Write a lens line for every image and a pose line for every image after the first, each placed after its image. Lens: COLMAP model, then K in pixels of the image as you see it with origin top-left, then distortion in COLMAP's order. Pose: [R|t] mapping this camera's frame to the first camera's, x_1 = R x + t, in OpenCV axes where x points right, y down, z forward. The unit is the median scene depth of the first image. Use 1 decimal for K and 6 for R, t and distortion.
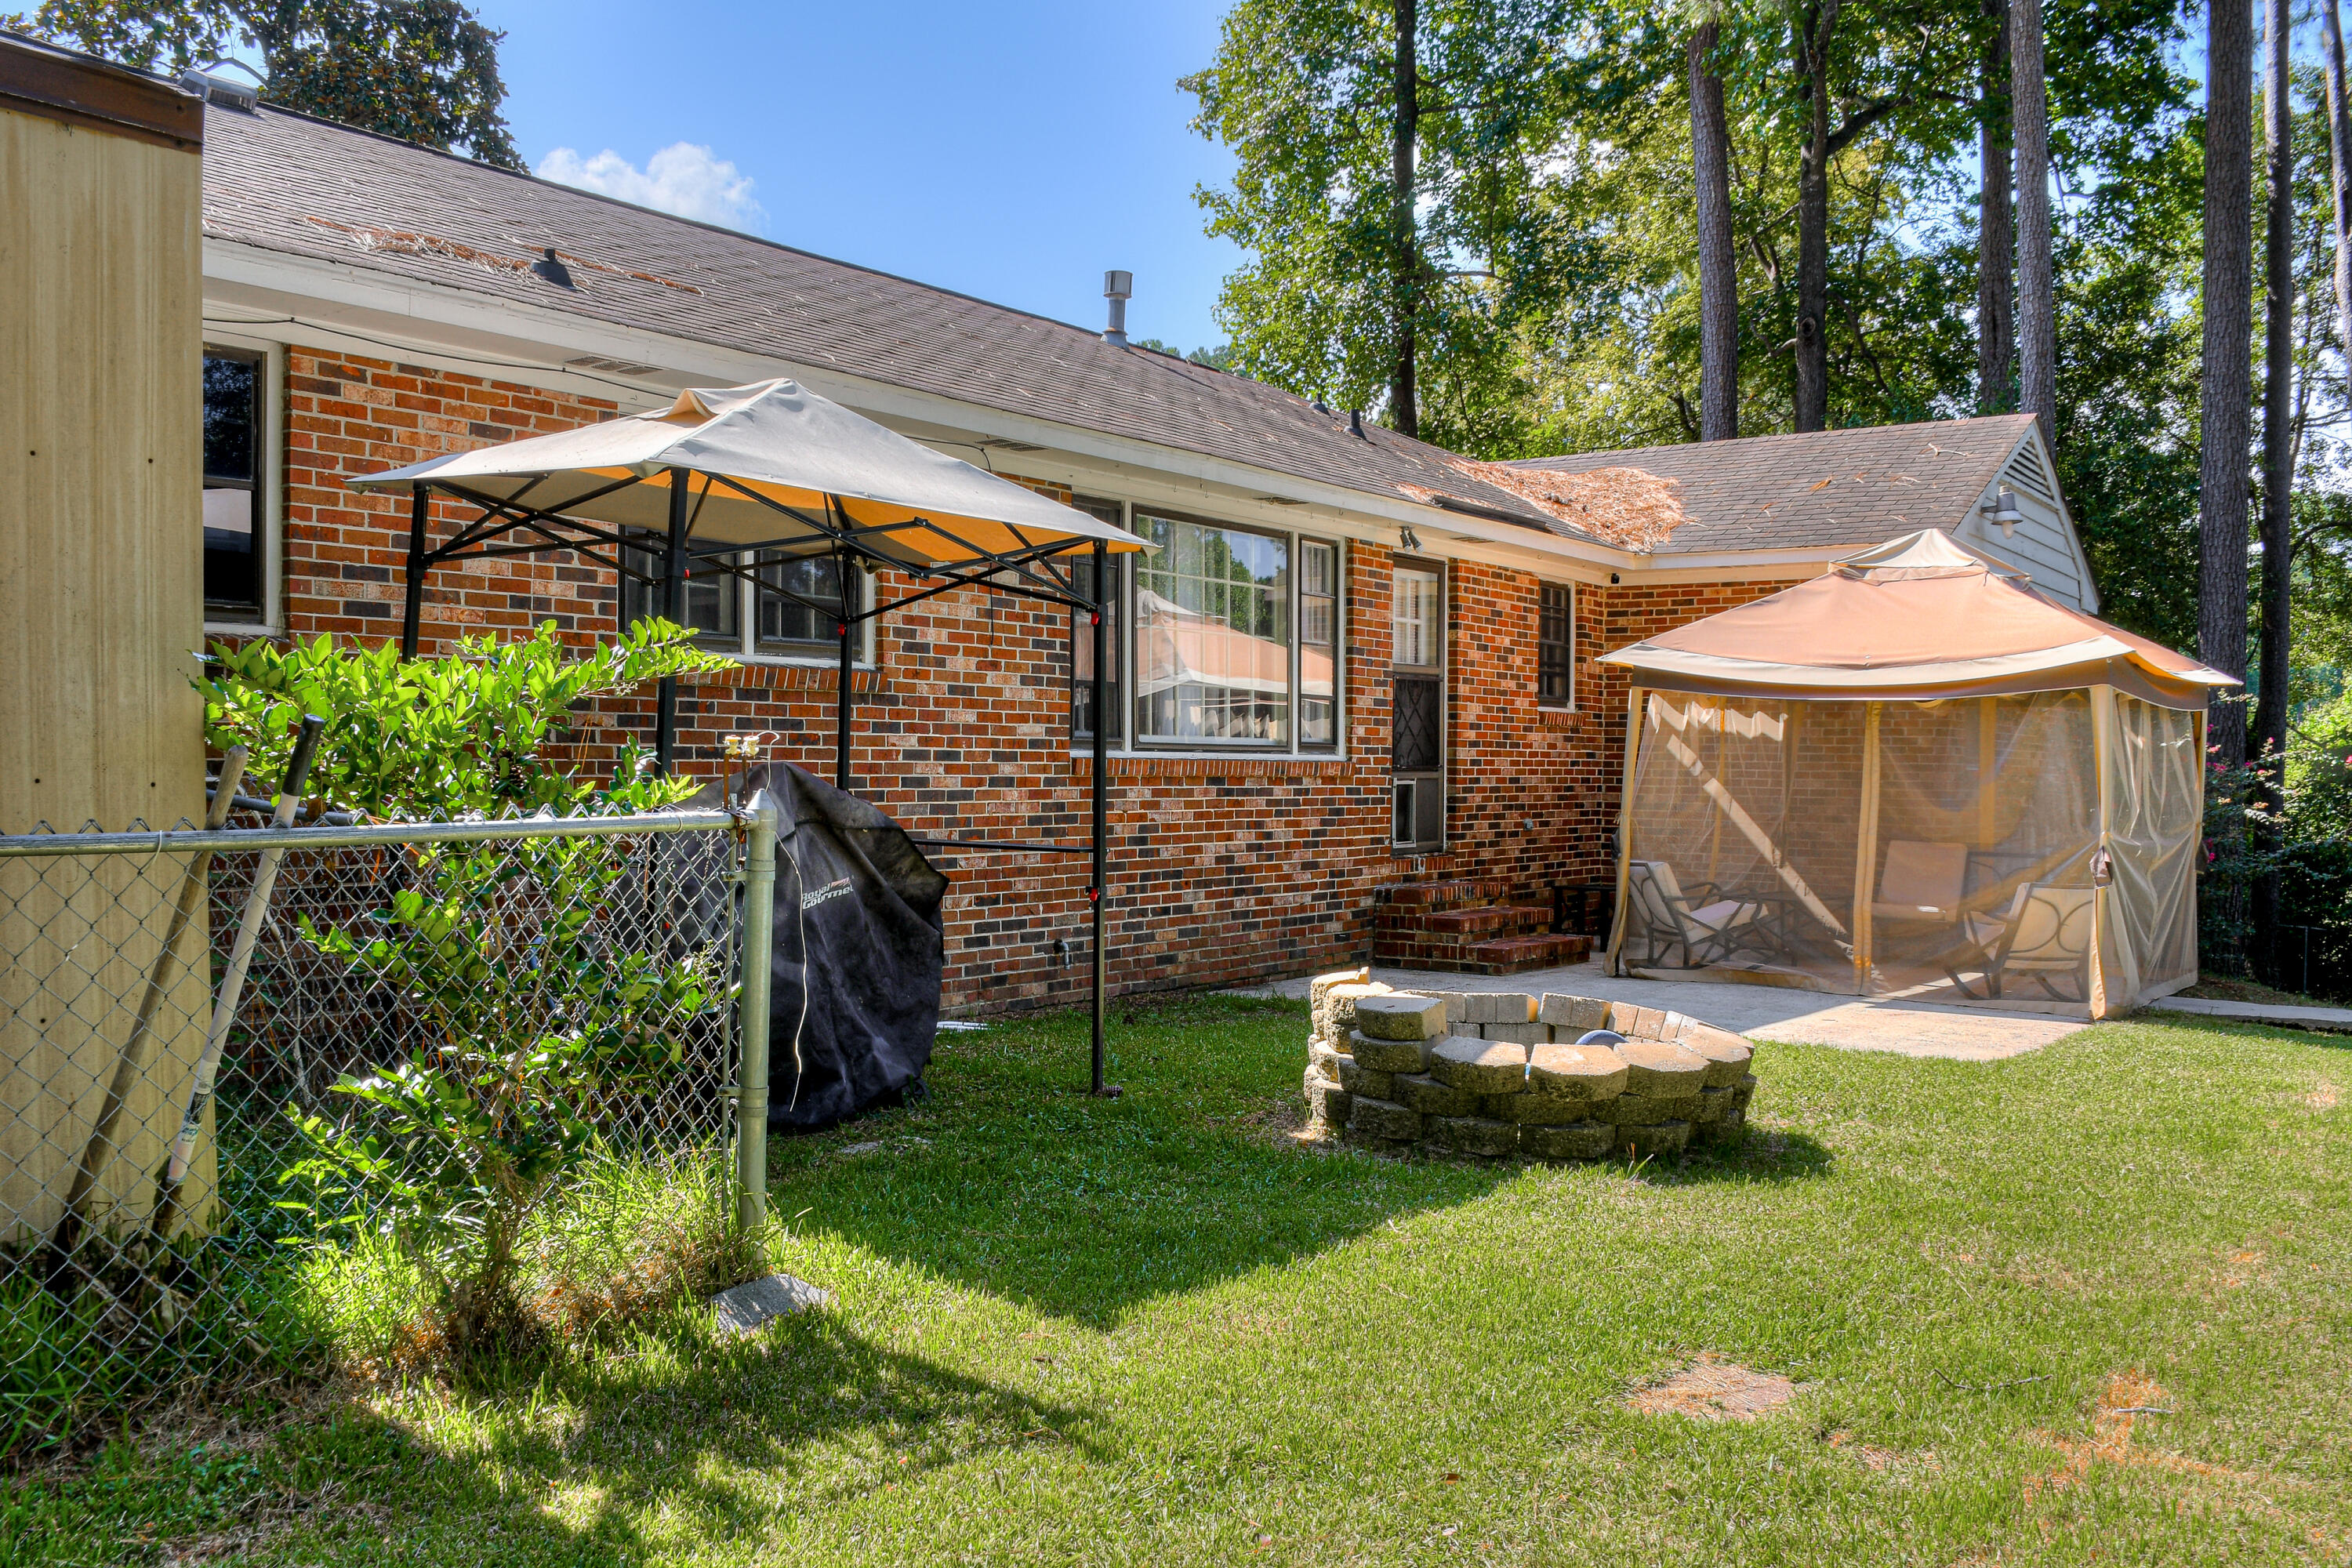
lens RADIAL K [[2014.2, 0, 1169.5], [0, 2014.2, 783.2], [0, 0, 1]] dist [-0.047937, 0.014634]
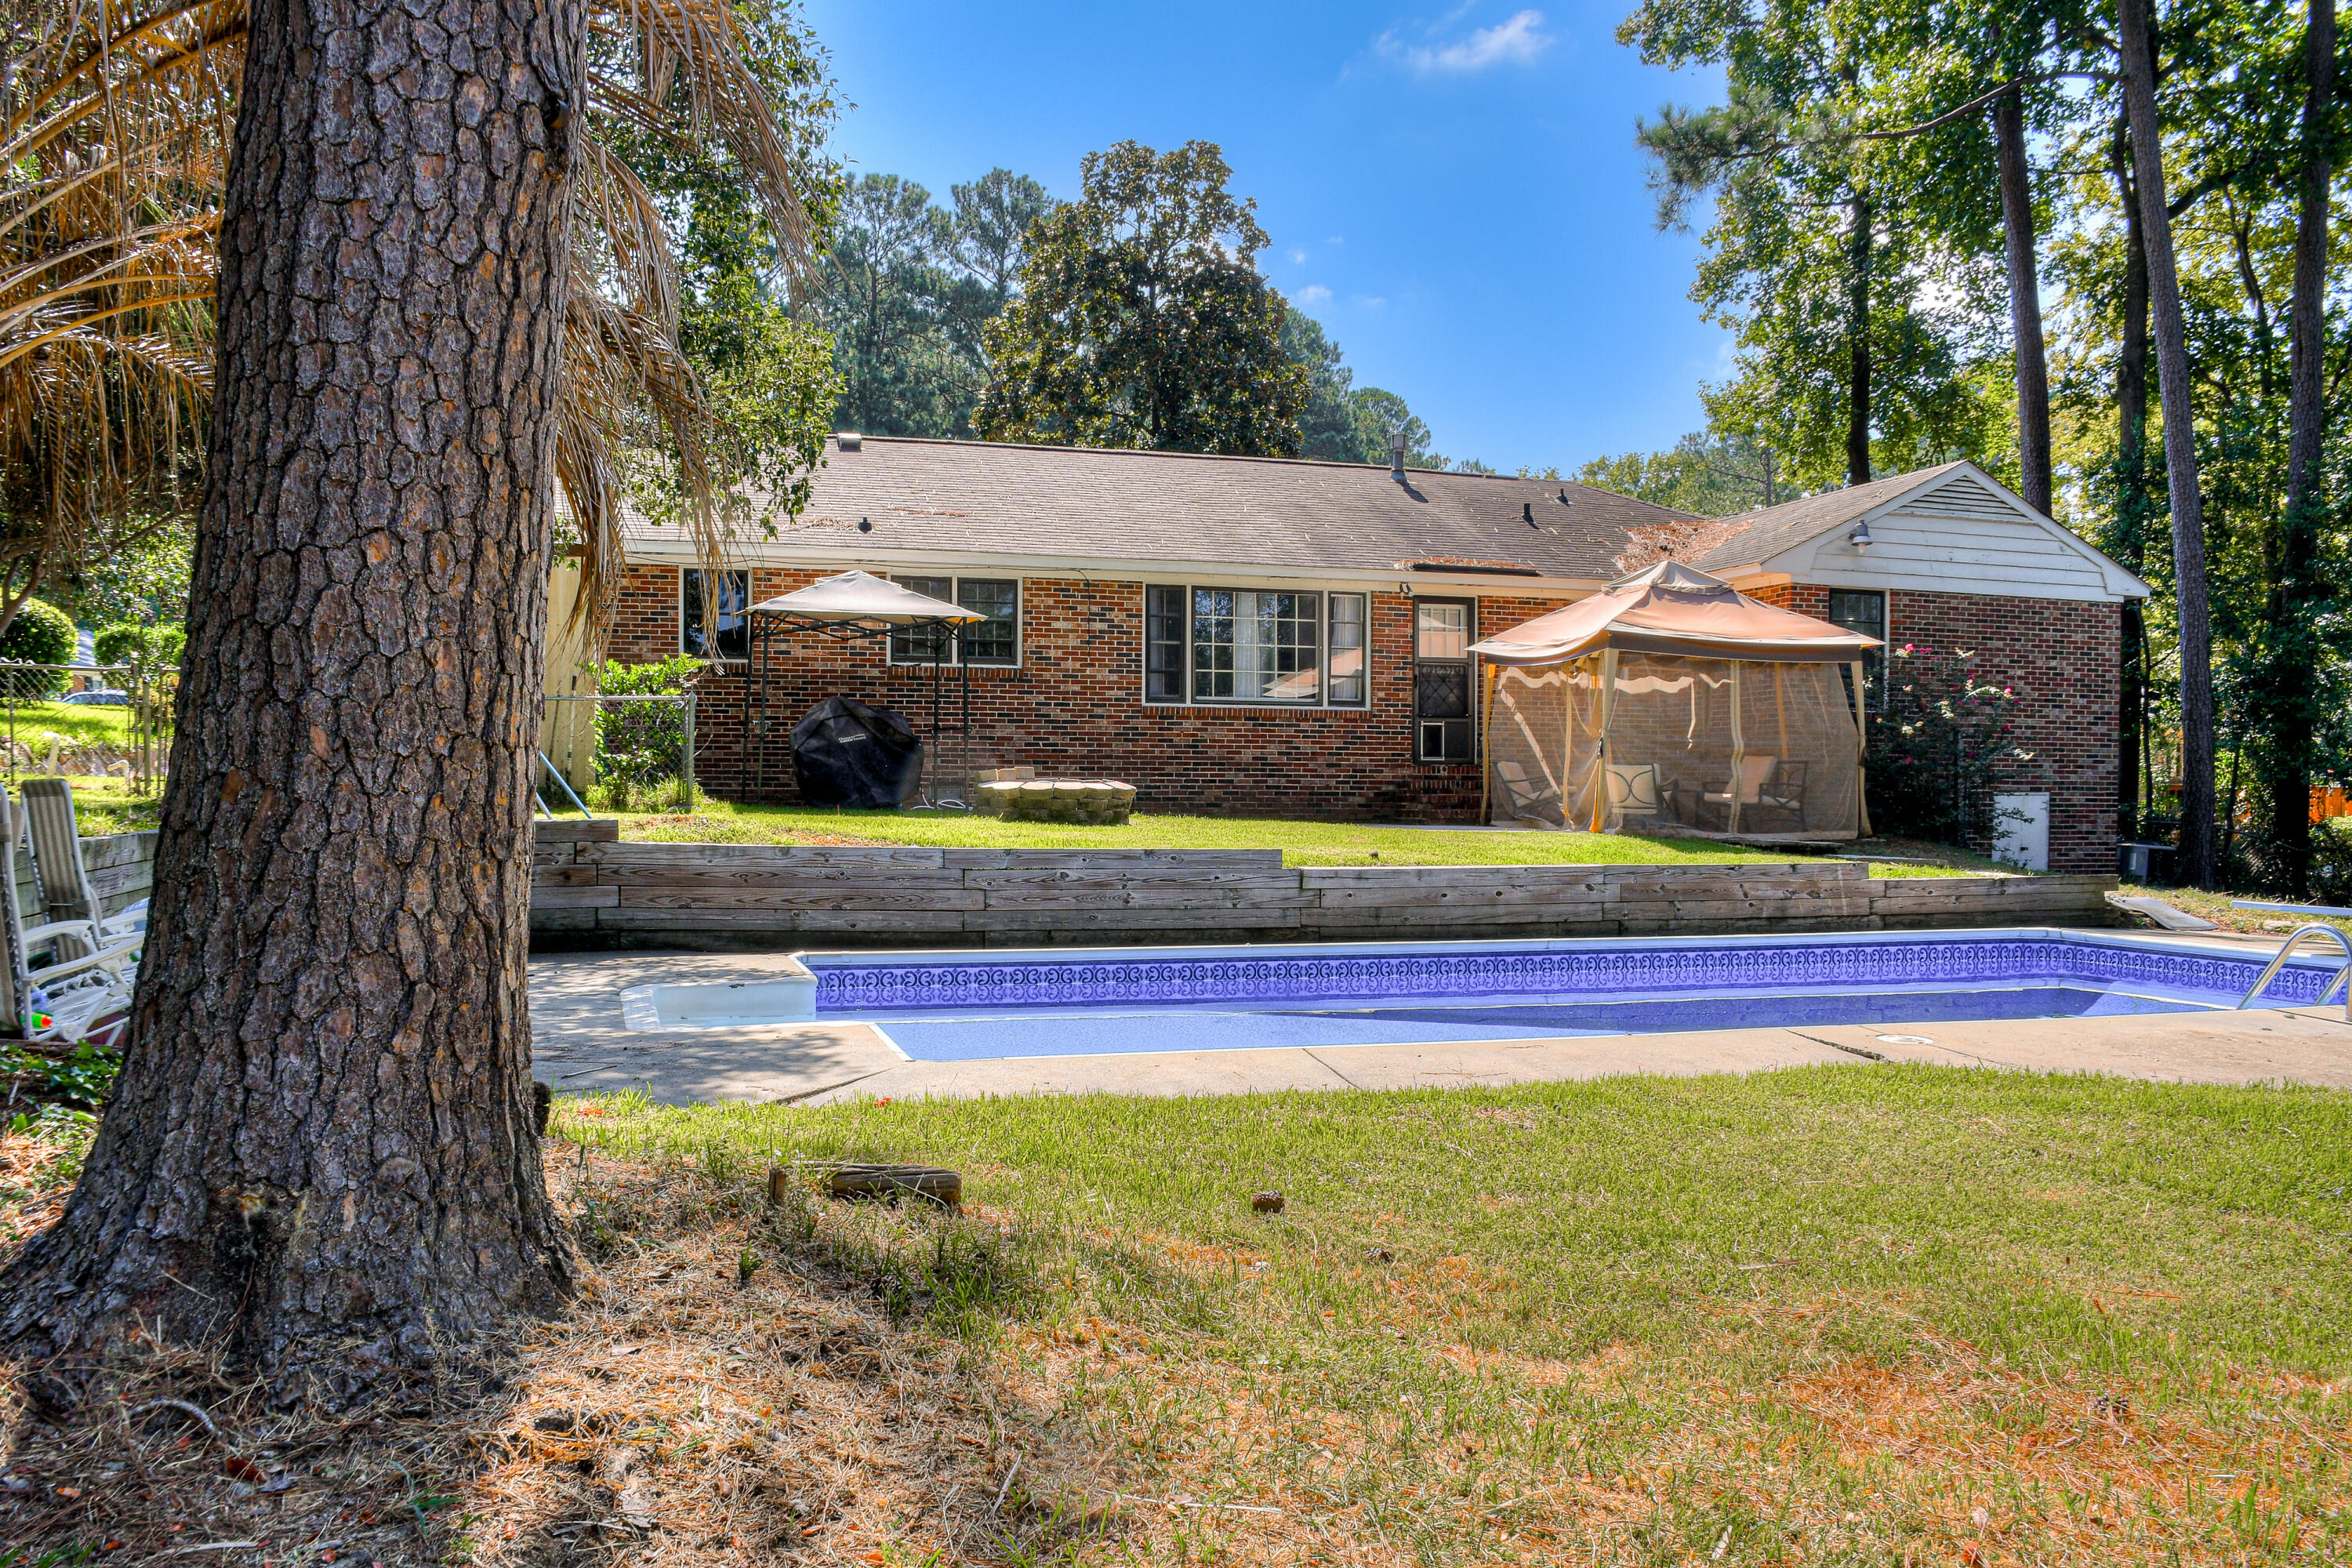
lens RADIAL K [[2014.2, 0, 1152.4], [0, 2014.2, 784.2], [0, 0, 1]] dist [-0.047937, 0.014634]
pose [[0.797964, -0.008006, -0.602652, 1.128862], [-0.003824, 0.999824, -0.018346, 0.098899], [0.602693, 0.016944, 0.797793, -0.644531]]
